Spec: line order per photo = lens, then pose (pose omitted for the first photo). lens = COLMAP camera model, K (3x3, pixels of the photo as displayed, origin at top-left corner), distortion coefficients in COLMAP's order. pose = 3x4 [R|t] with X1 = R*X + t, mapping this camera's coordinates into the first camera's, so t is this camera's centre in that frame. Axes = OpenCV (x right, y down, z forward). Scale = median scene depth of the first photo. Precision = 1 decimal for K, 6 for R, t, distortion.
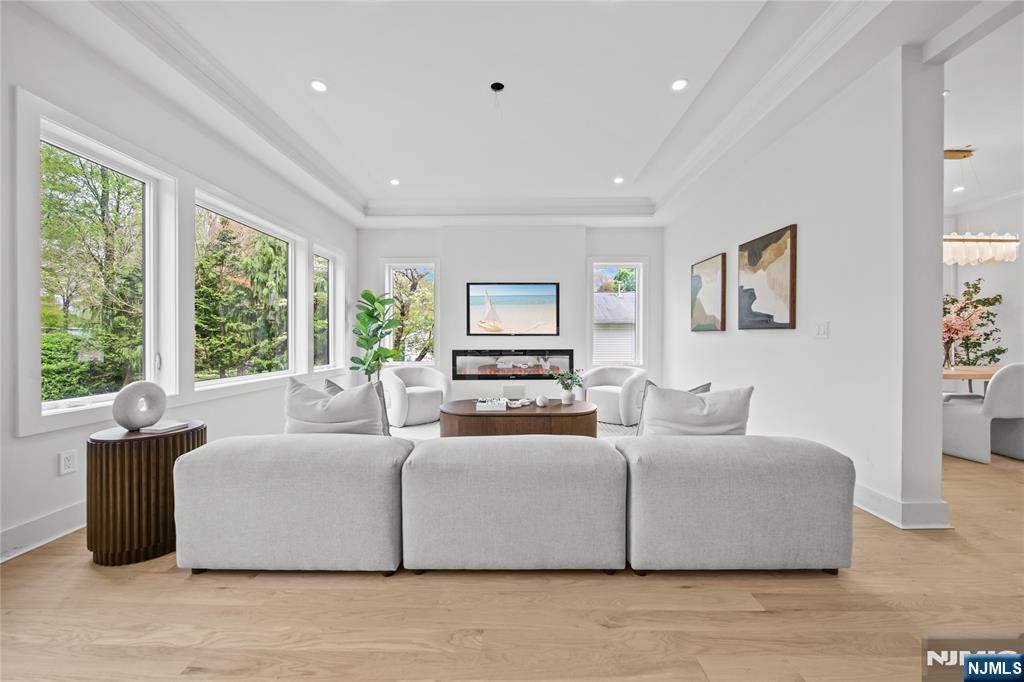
lens RADIAL K [[359.2, 0, 512.0], [0, 359.2, 341.0], [0, 0, 1]] dist [-0.004002, -0.000260]
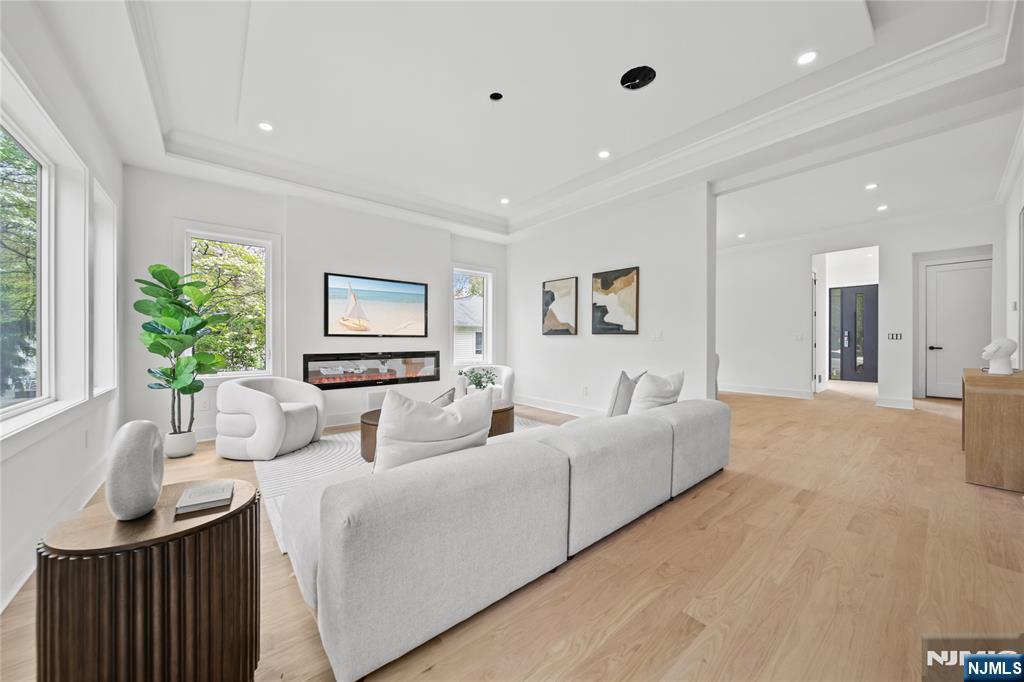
lens RADIAL K [[361.8, 0, 514.0], [0, 361.8, 342.6], [0, 0, 1]] dist [-0.003373, -0.000264]
pose [[0.761969, -0.001488, 0.647612, -0.465714], [0.001911, 0.999998, 0.000050, 0.000112], [-0.647611, 0.001200, 0.761970, 0.120283]]
